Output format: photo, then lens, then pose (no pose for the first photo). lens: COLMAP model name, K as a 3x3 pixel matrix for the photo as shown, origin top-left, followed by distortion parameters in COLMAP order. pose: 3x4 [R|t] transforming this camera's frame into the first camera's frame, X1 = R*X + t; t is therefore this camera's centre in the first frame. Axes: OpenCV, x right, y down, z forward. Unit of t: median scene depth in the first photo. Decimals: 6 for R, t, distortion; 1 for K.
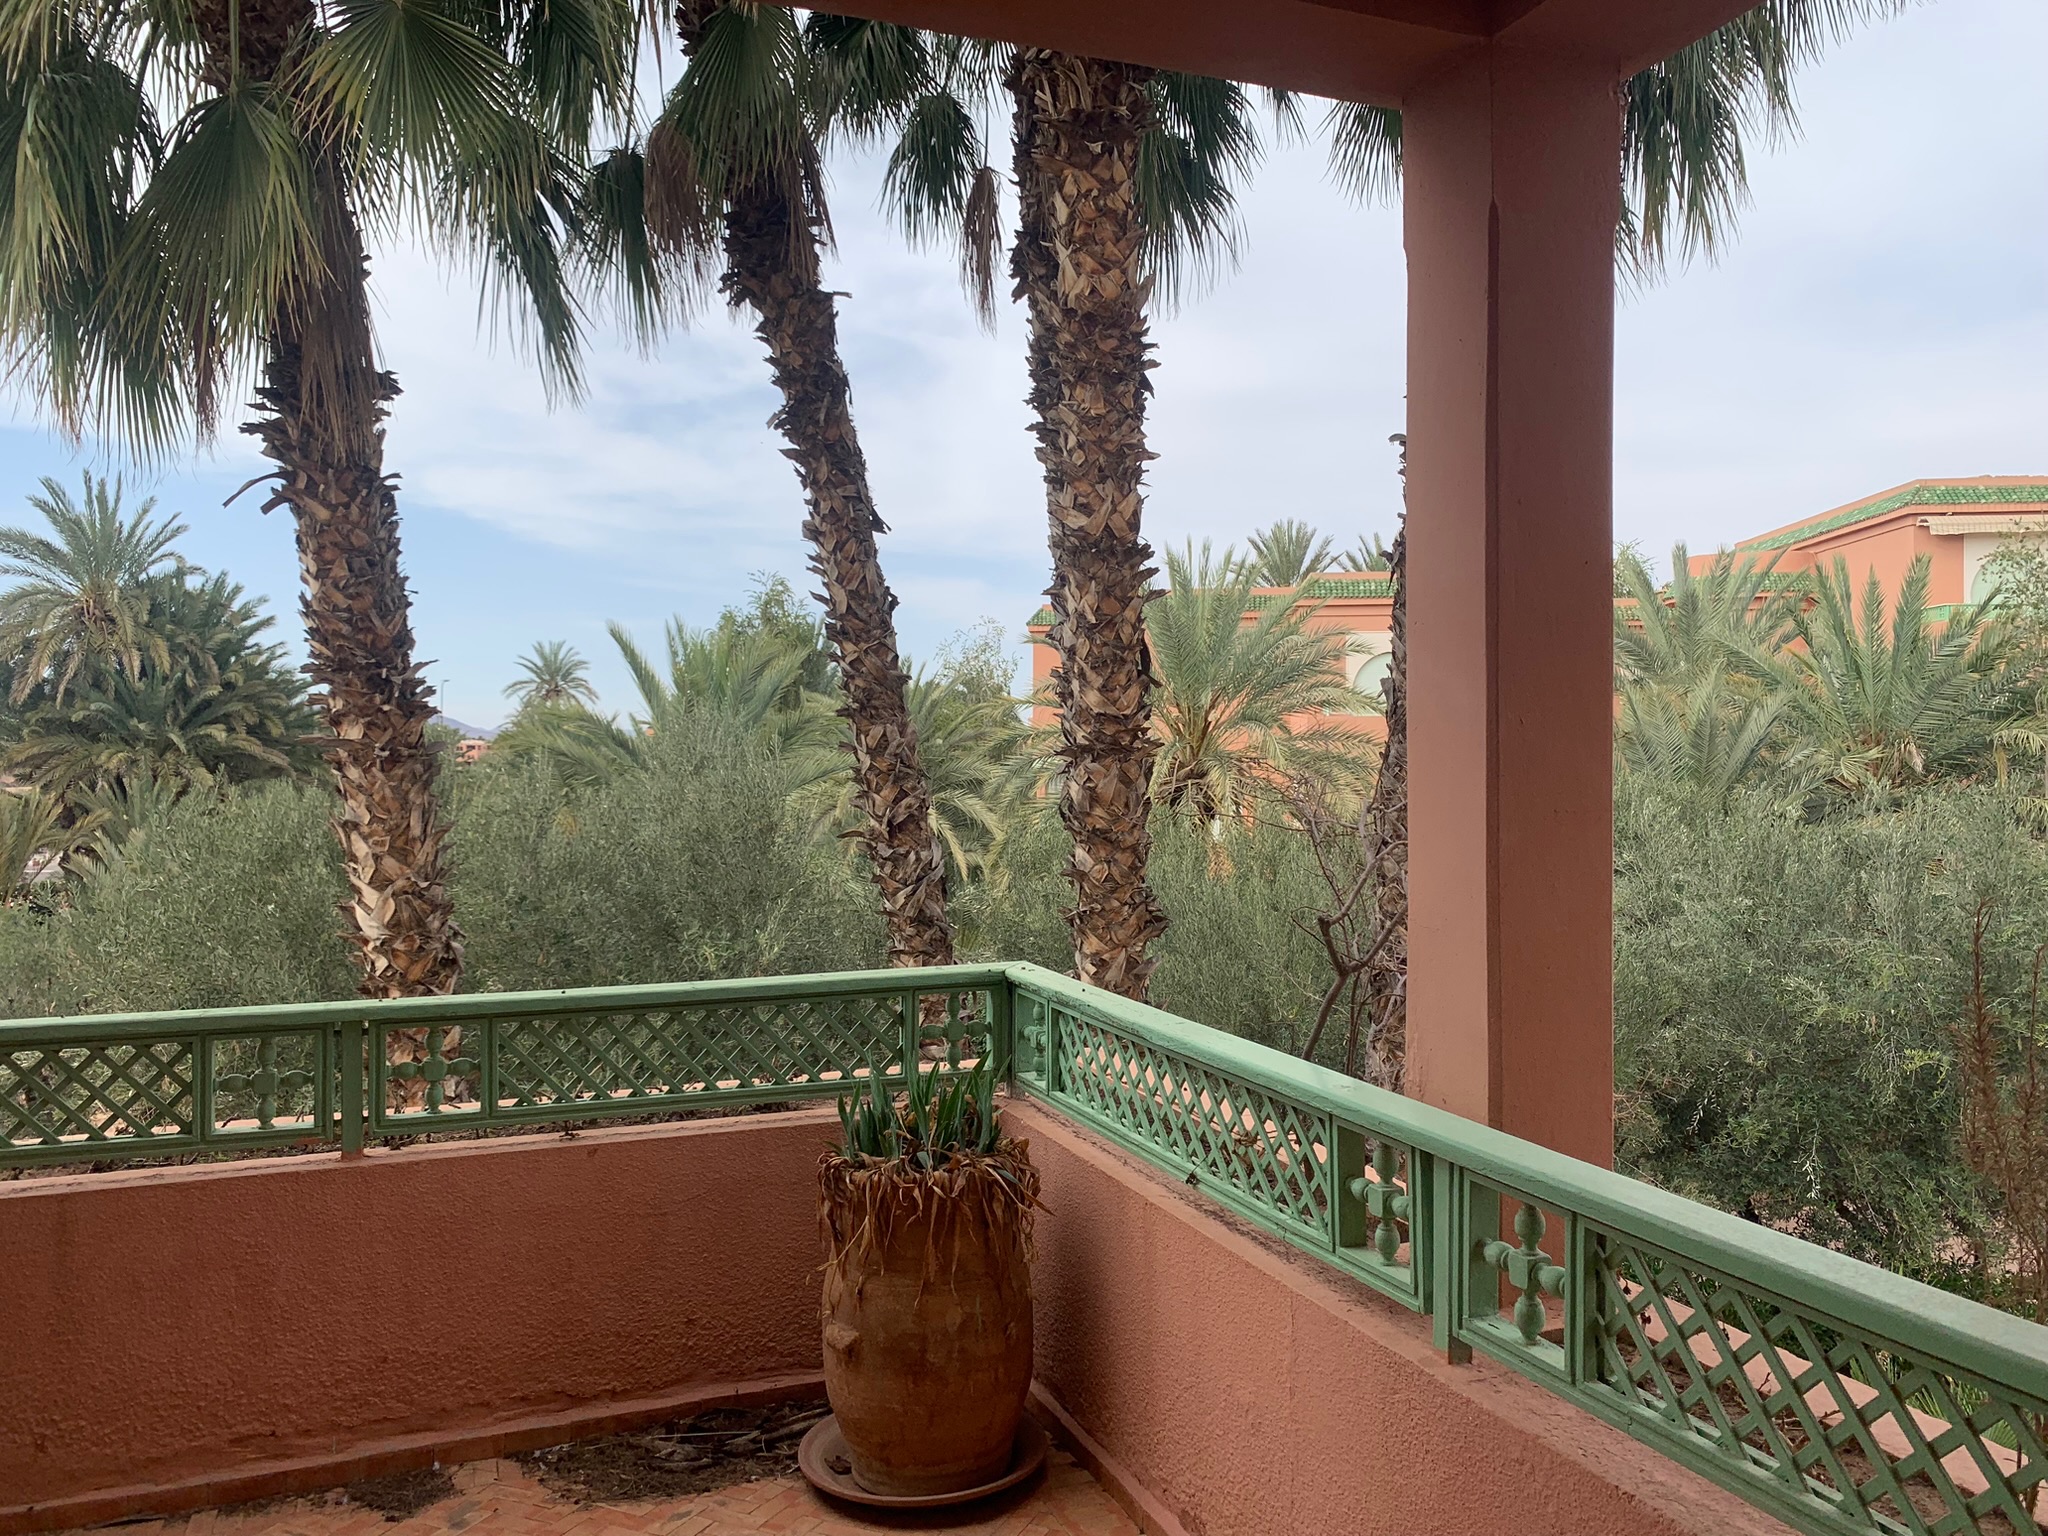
lens RADIAL K [[1562.4, 0, 1031.0], [0, 1562.4, 745.9], [0, 0, 1]] dist [0.062705, -0.081029]
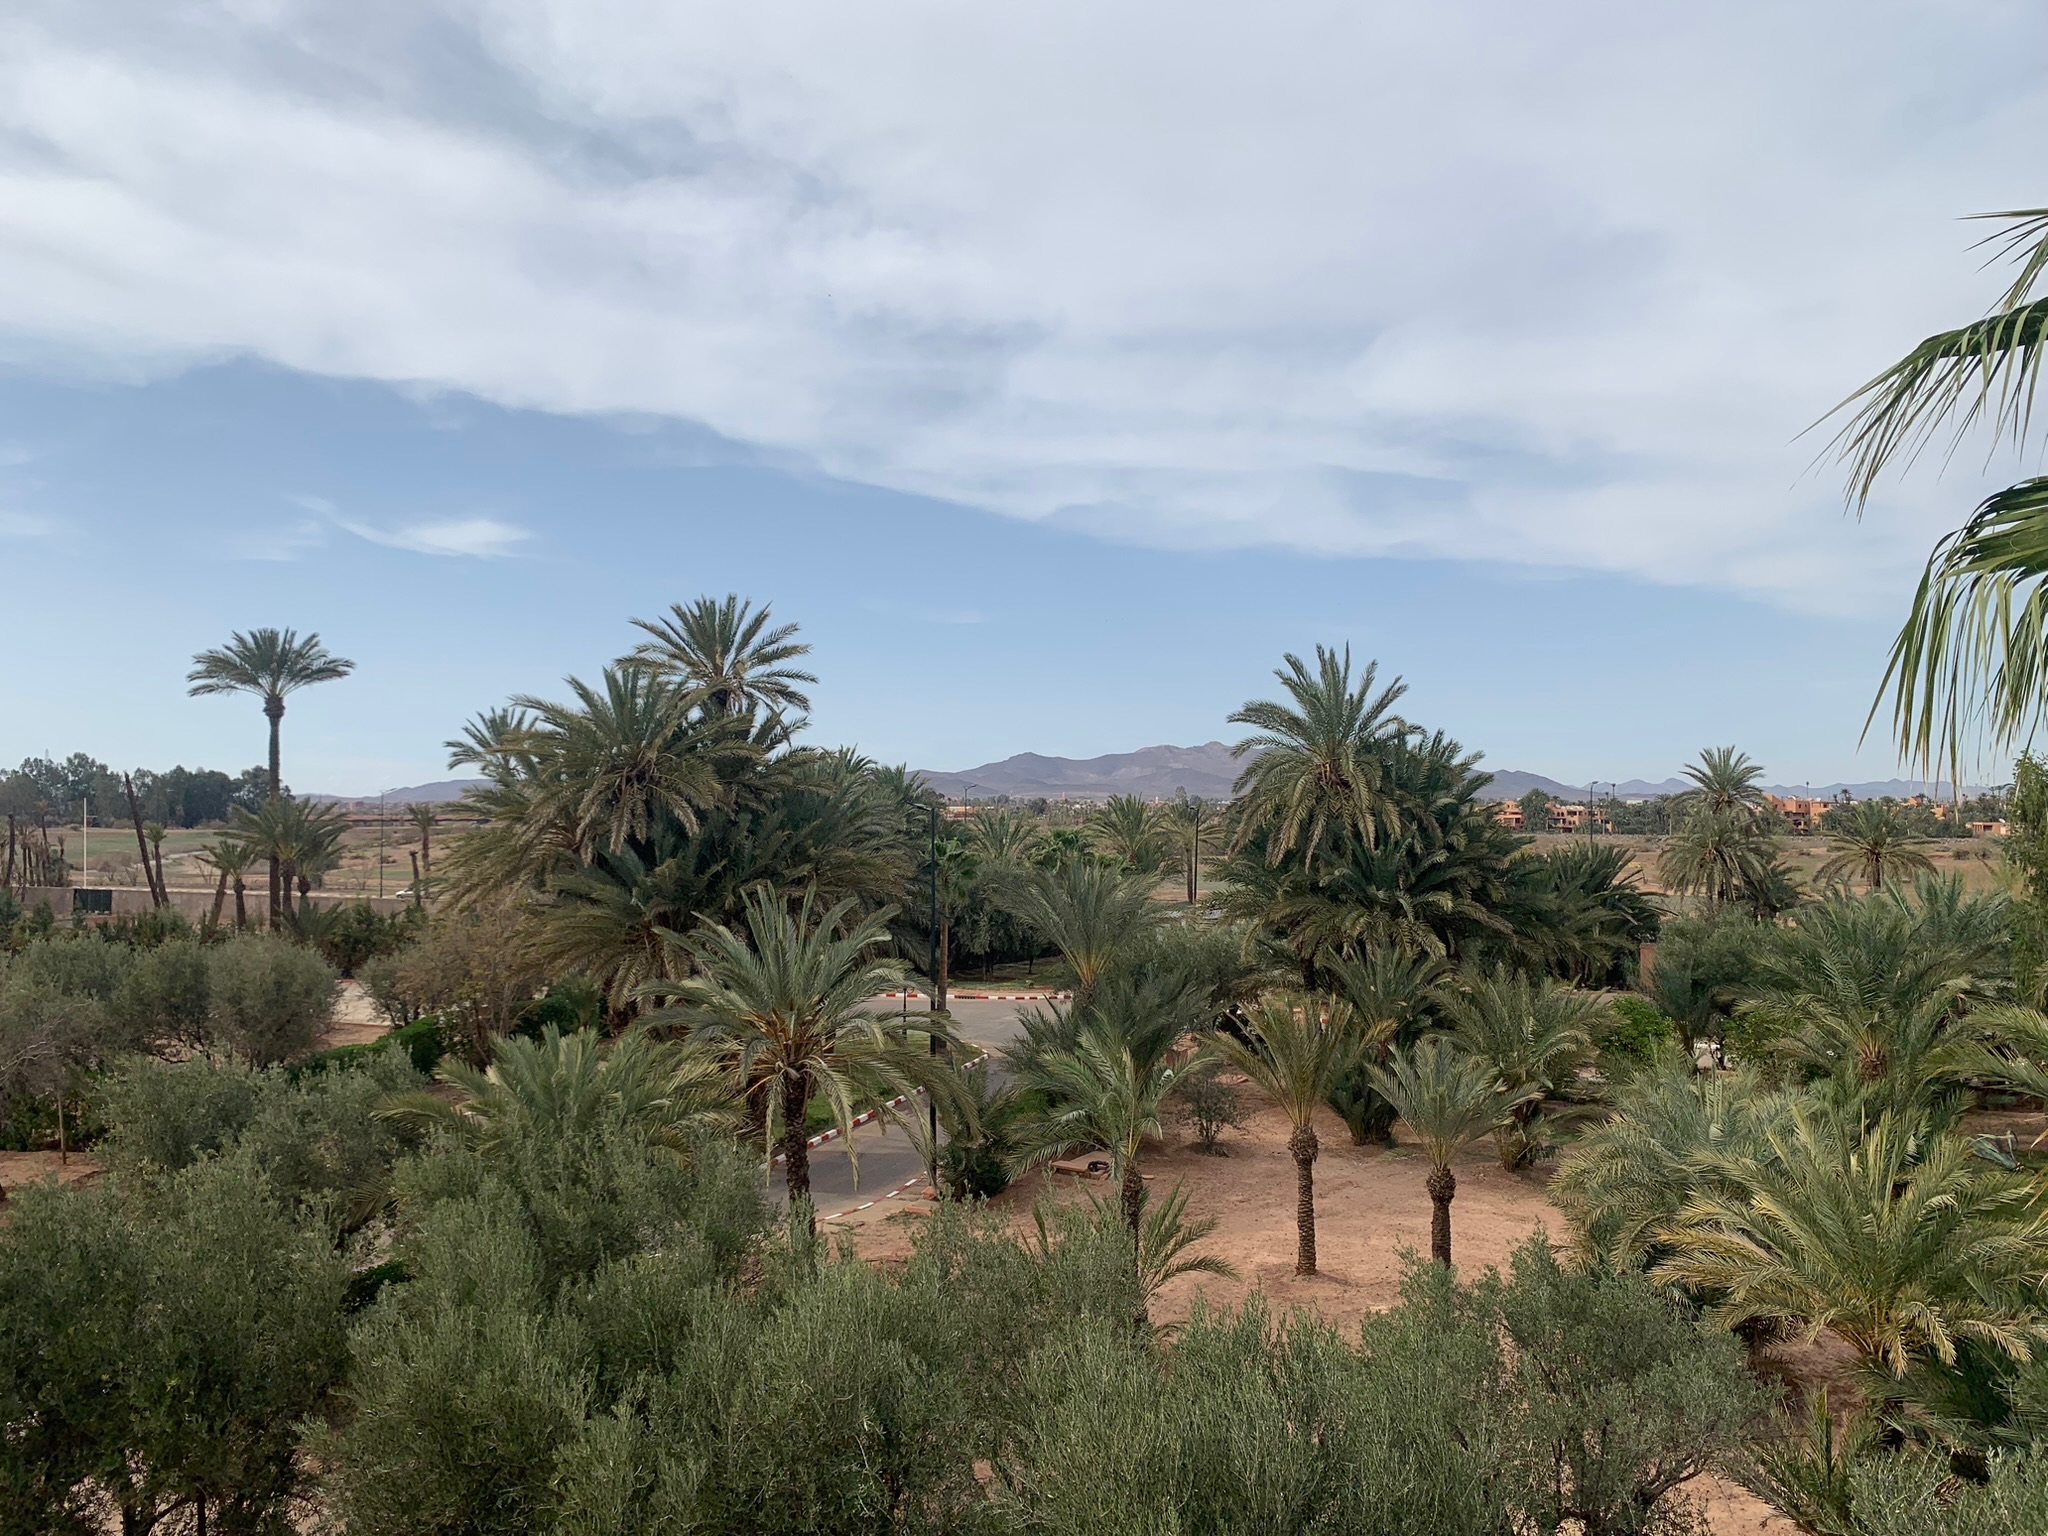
lens RADIAL K [[1562.4, 0, 1042.0], [0, 1562.4, 755.8], [0, 0, 1]] dist [0.062705, -0.081029]
pose [[0.788841, -0.019315, -0.614294, -0.971785], [0.001084, 0.999548, -0.030036, -0.655235], [0.614596, 0.023028, 0.788505, 0.503531]]
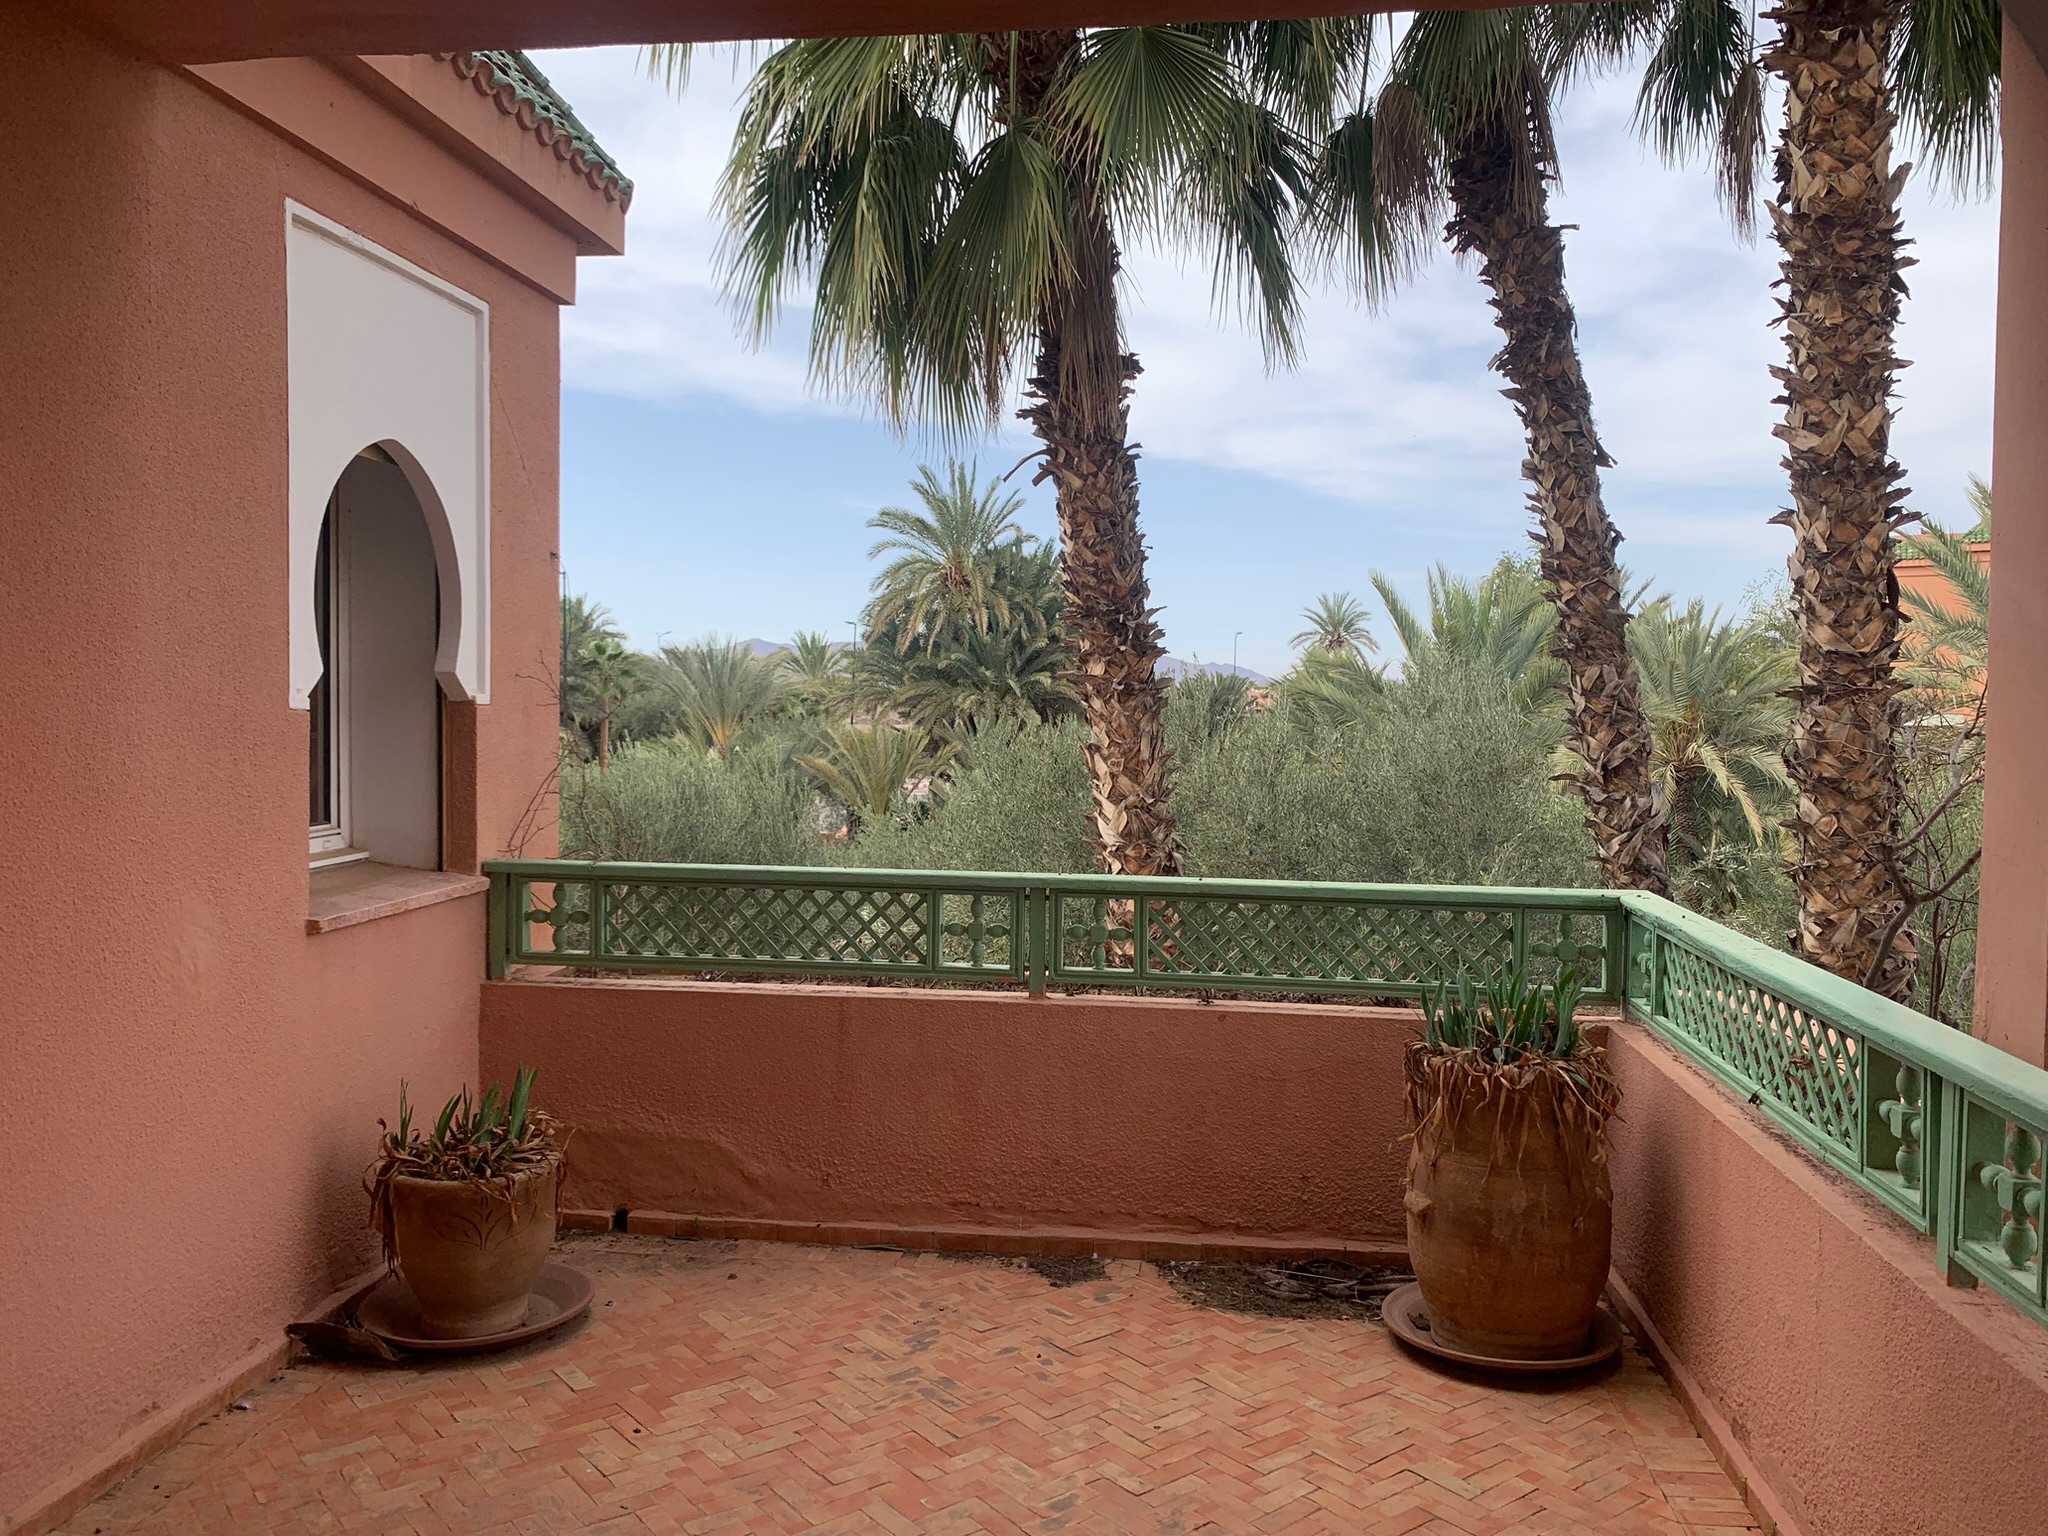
lens RADIAL K [[1562.4, 0, 1016.4], [0, 1562.4, 739.6], [0, 0, 1]] dist [0.062705, -0.081029]
pose [[0.877060, 0.025774, -0.479689, 0.127862], [-0.012907, 0.999463, 0.030102, 0.016852], [0.480207, -0.020210, 0.876922, -0.080653]]
